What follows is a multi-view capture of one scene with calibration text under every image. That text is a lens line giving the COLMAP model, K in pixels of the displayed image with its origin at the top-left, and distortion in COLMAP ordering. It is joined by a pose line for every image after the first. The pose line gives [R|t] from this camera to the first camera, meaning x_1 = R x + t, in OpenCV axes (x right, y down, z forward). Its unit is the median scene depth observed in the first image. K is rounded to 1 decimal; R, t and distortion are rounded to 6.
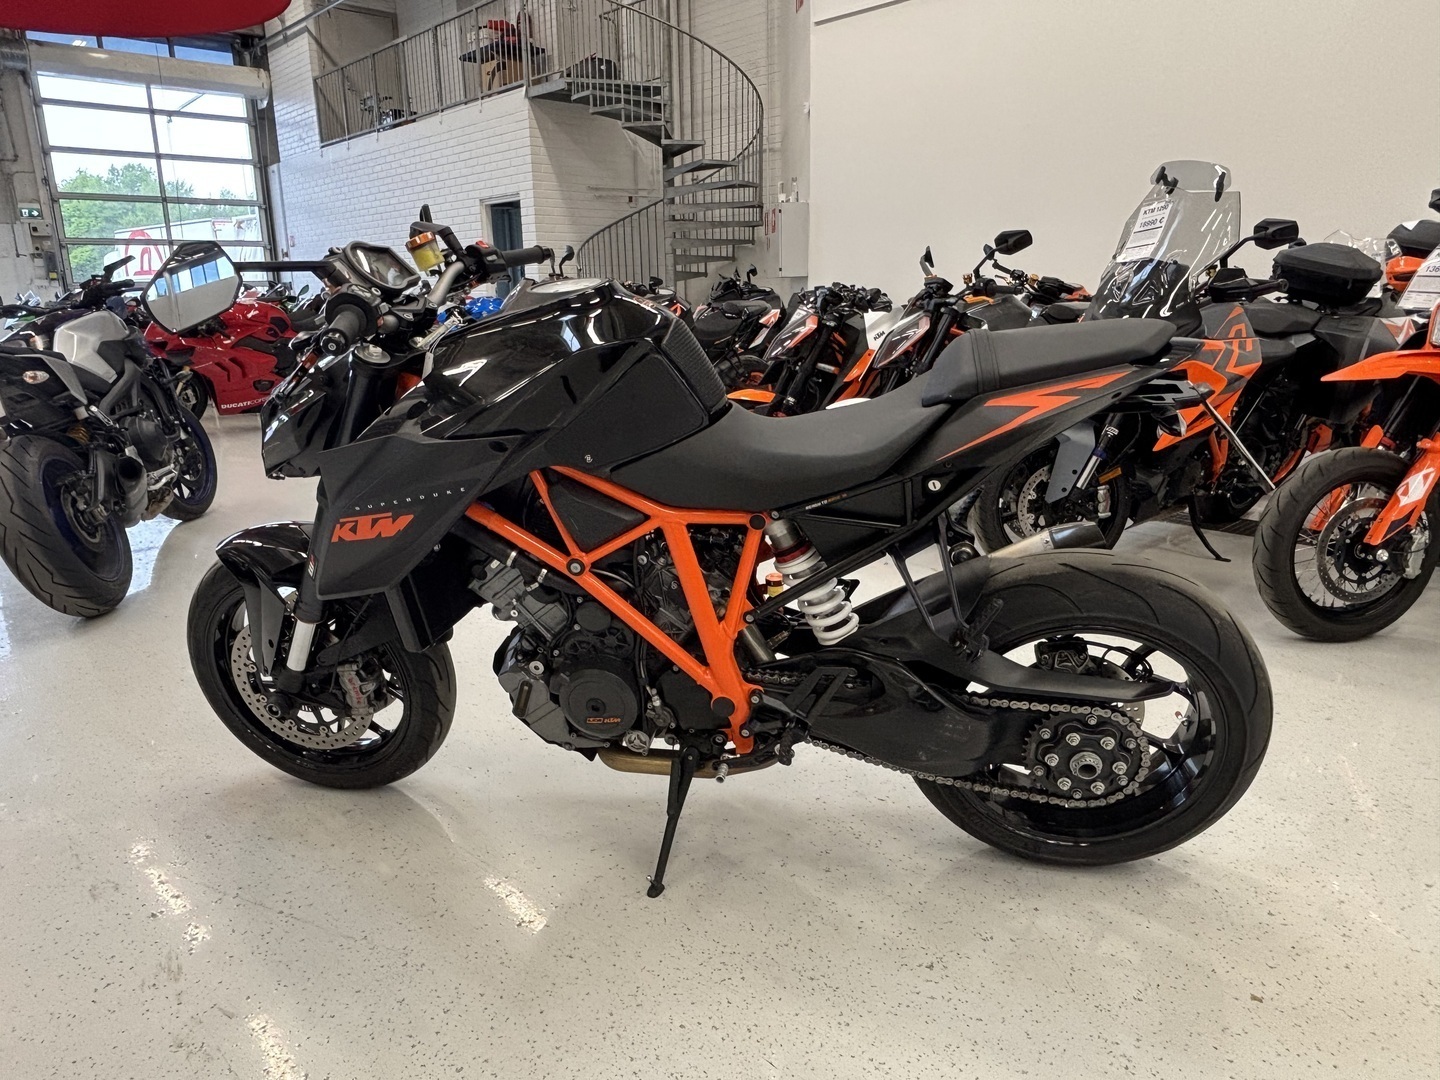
lens RADIAL K [[962.9, 0, 720.0], [0, 962.9, 540.0], [0, 0, 1]] dist [-0.002363, -0.000584]
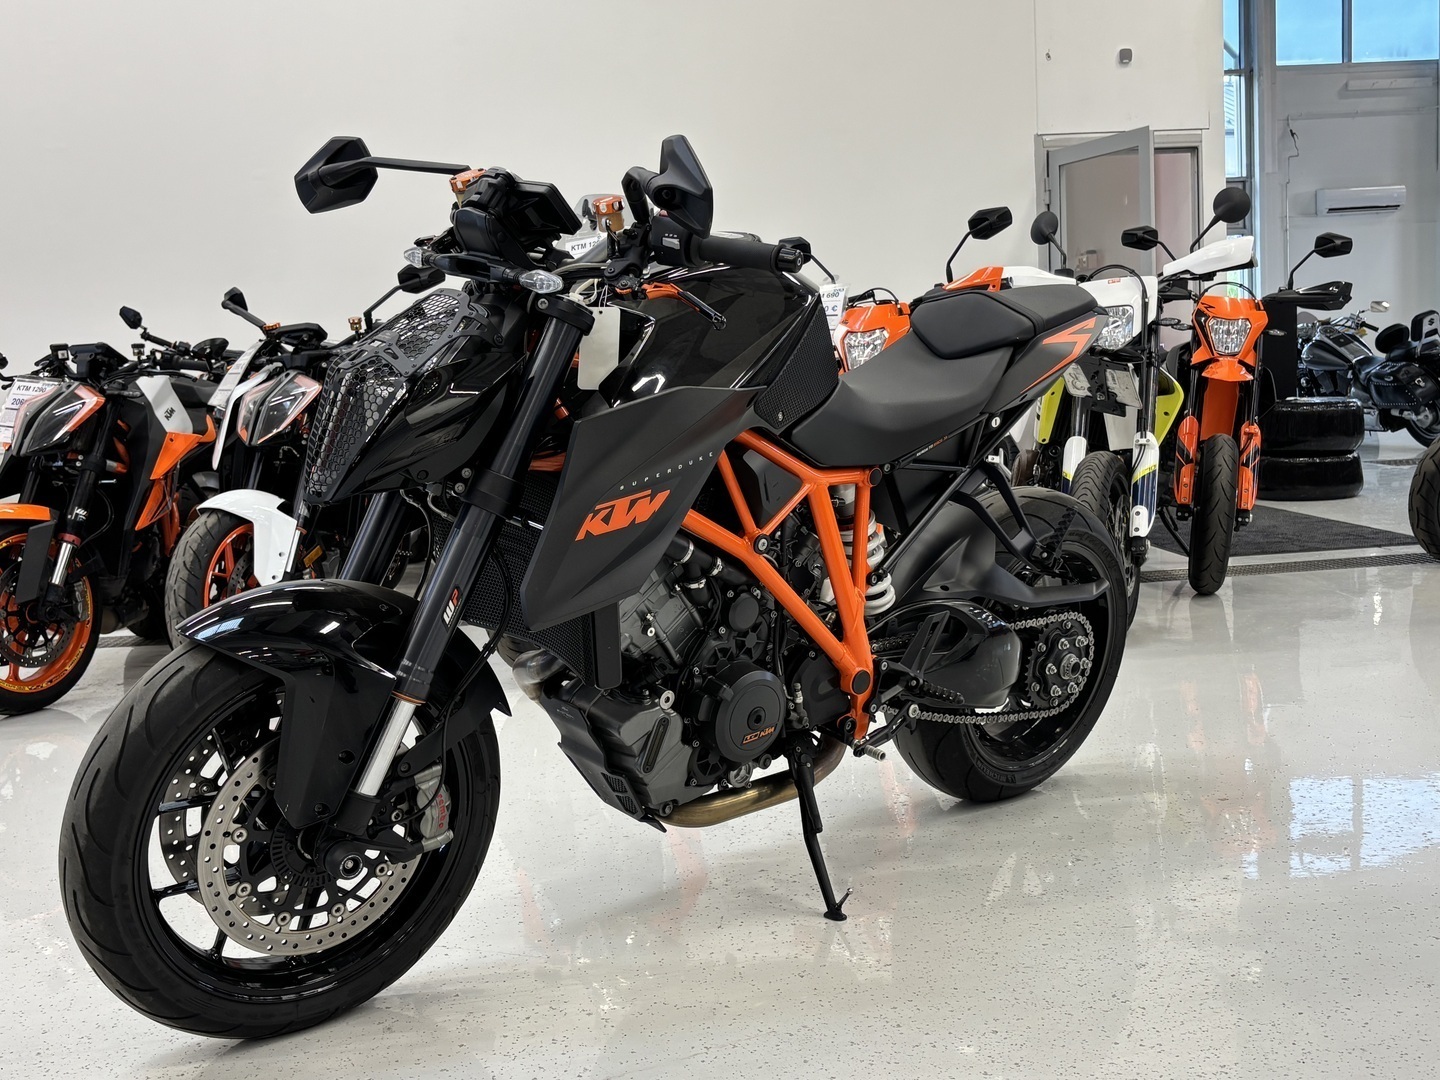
lens RADIAL K [[1493.6, 0, 720.0], [0, 1493.6, 540.0], [0, 0, 1]] dist [0.003273, 0.001566]
pose [[0.617036, -0.098562, 0.780738, -1.223272], [0.235803, 0.969695, -0.063945, 0.101454], [-0.750775, 0.223557, 0.621578, 0.172322]]
